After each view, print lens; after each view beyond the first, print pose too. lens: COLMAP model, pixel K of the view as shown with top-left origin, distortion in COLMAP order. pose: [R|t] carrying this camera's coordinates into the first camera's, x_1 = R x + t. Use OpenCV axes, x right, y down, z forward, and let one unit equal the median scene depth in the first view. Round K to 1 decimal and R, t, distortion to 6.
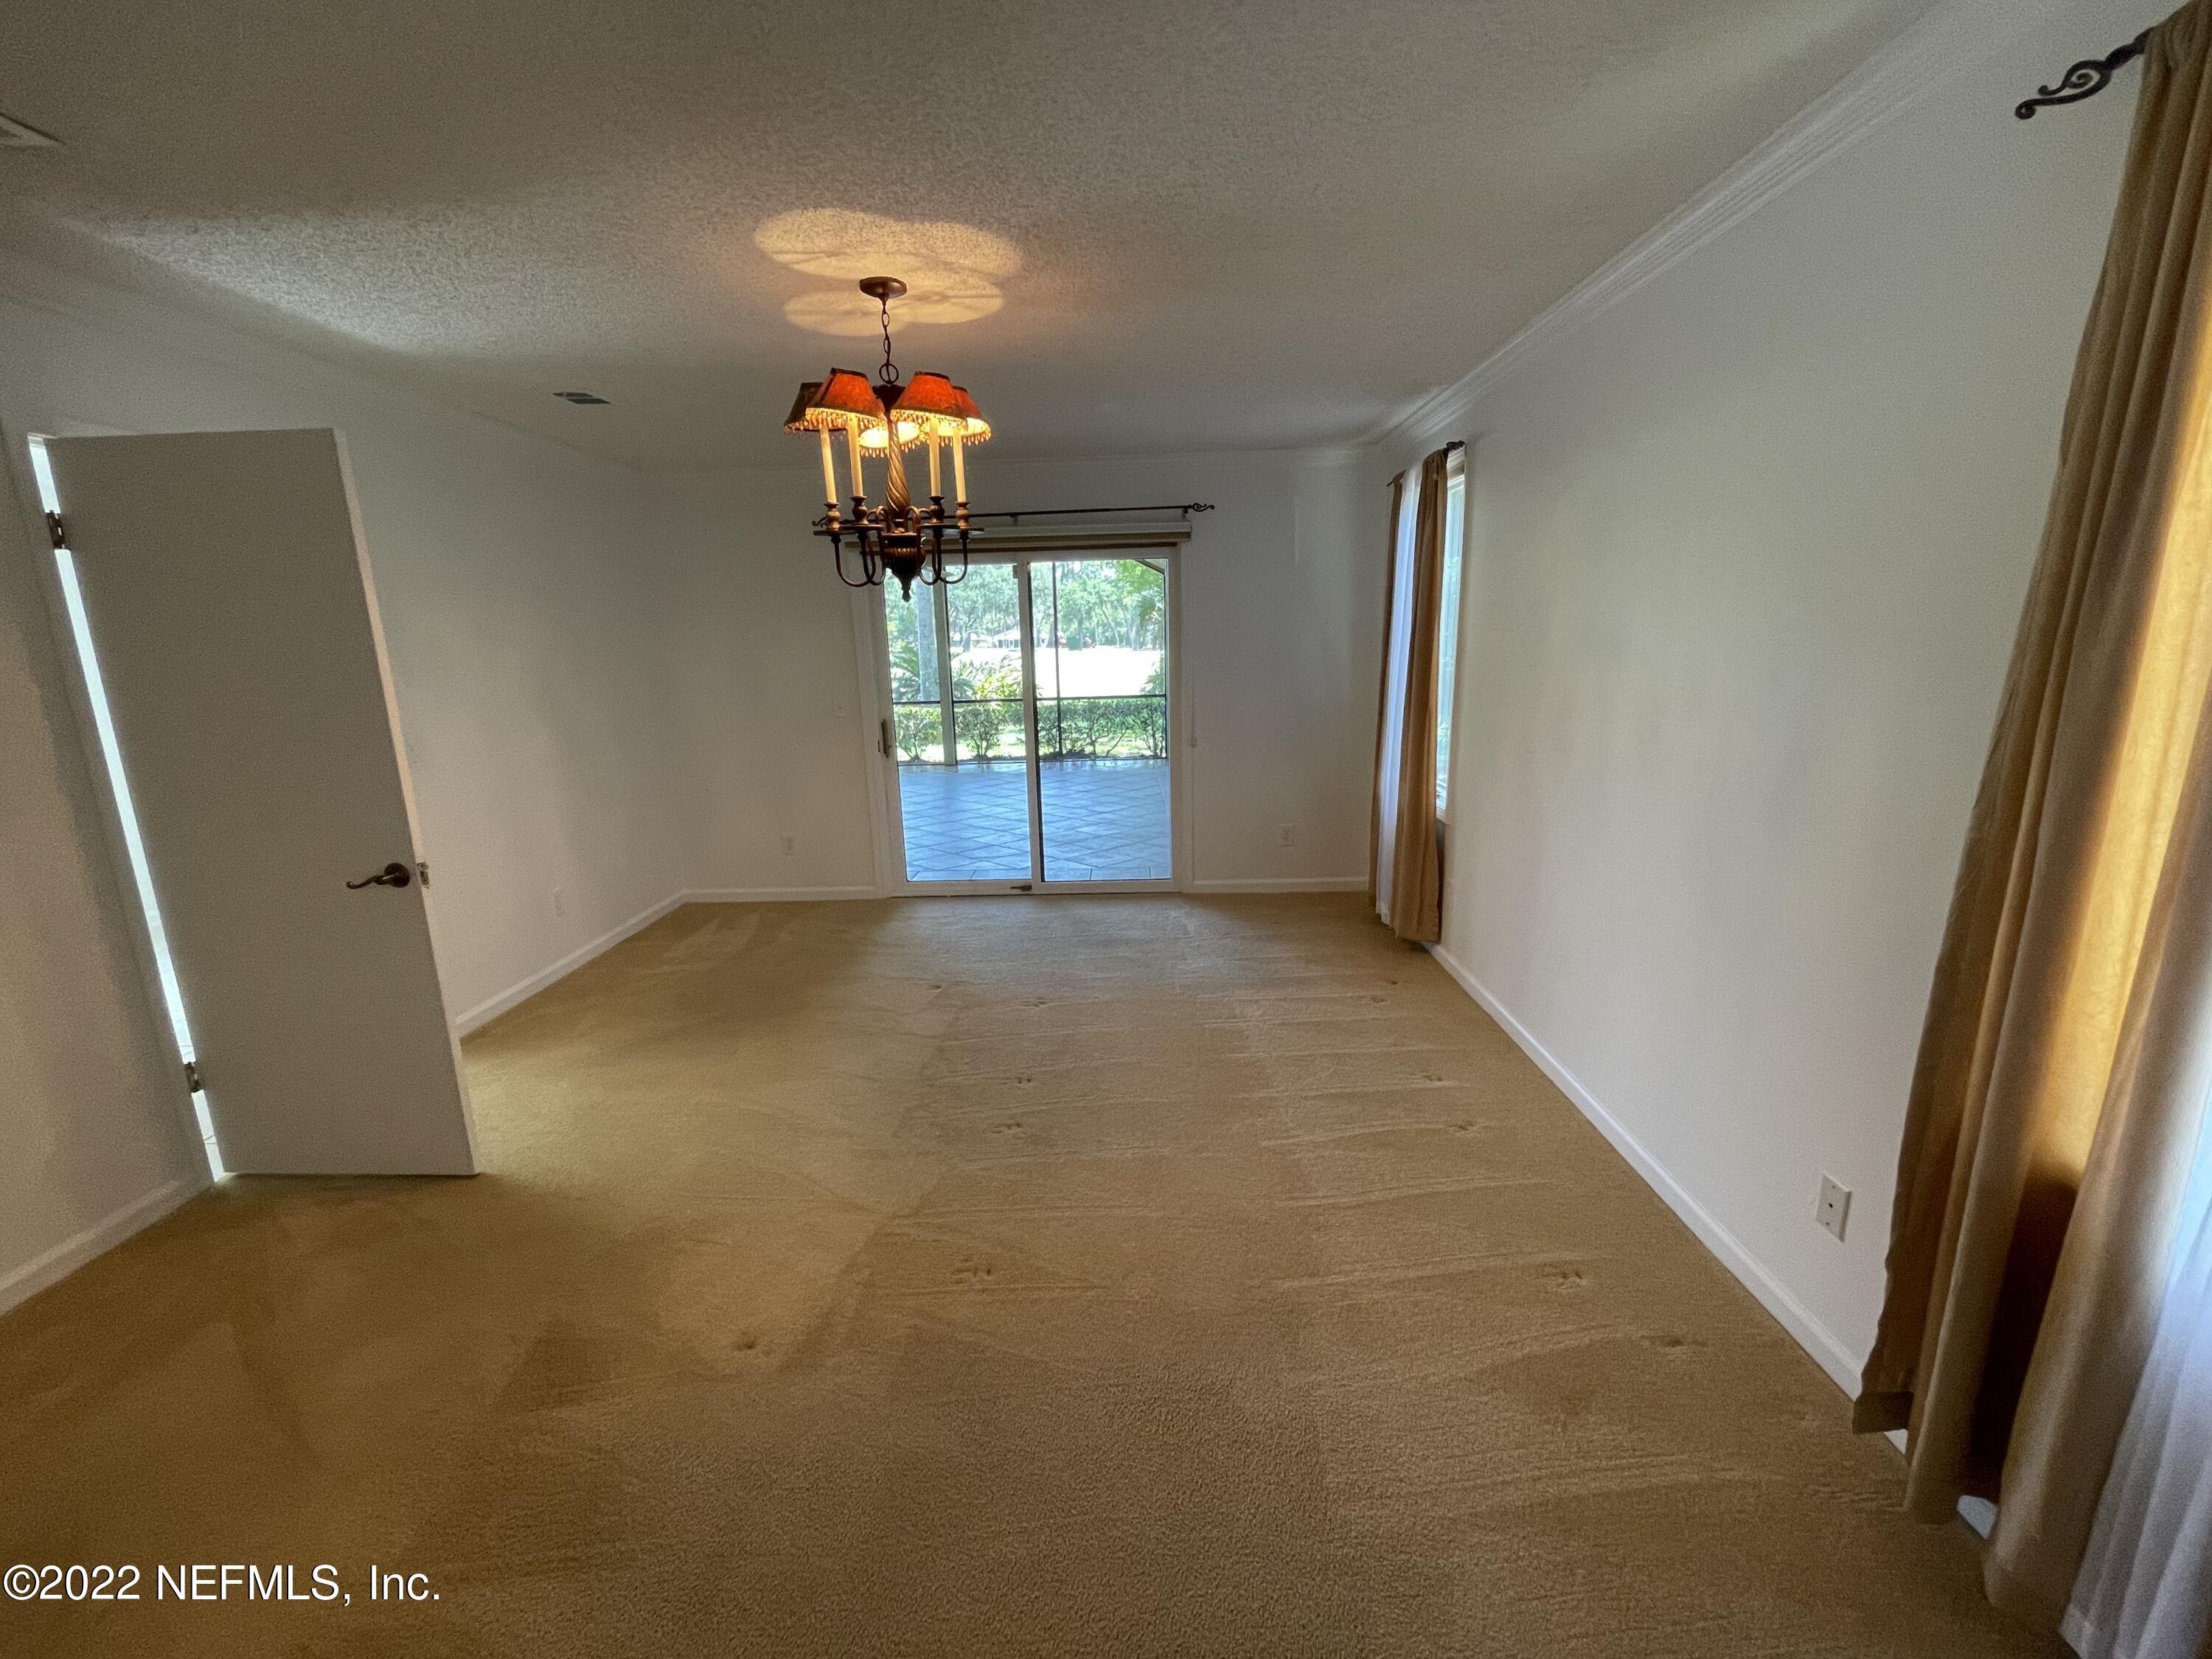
lens RADIAL K [[893.5, 0, 1098.0], [0, 893.5, 834.7], [0, 0, 1]] dist [-0.002730, 0.000195]
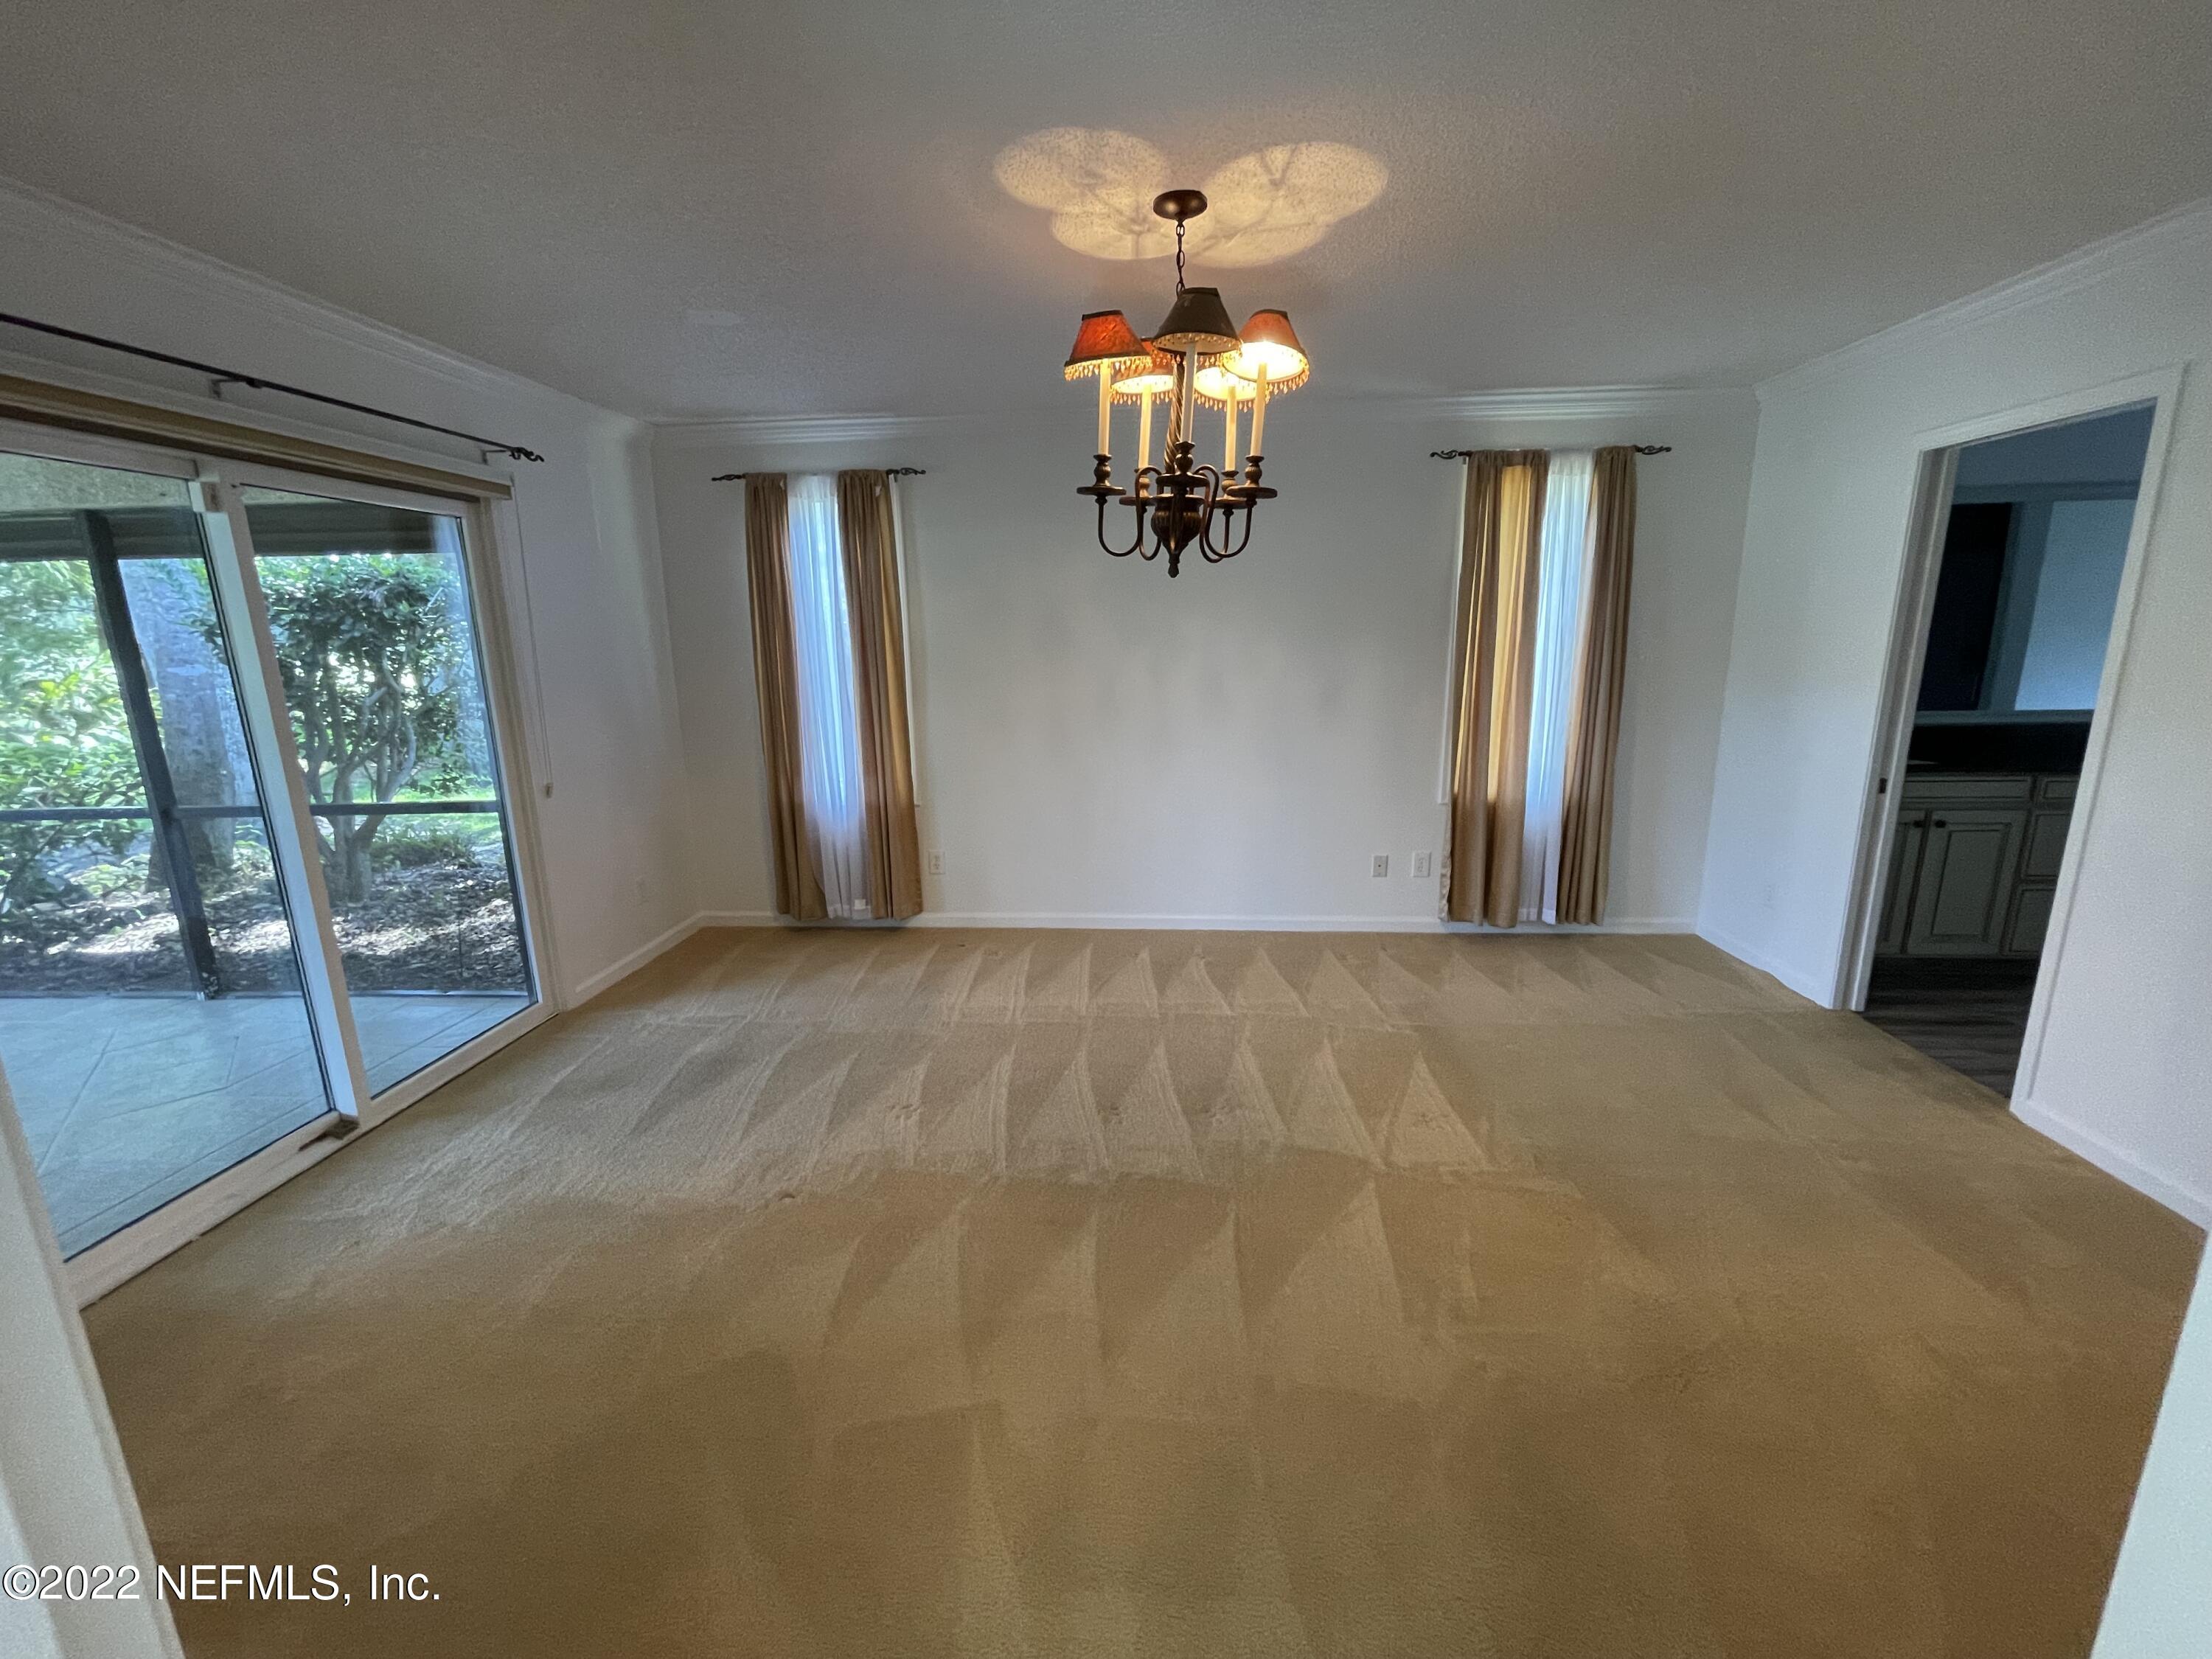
lens RADIAL K [[893.5, 0, 1100.6], [0, 893.5, 823.9], [0, 0, 1]] dist [-0.002730, 0.000195]
pose [[0.046868, -0.184479, 0.981718, -0.727510], [0.231461, 0.958056, 0.168982, -0.128043], [-0.971715, 0.219310, 0.087602, 0.691534]]
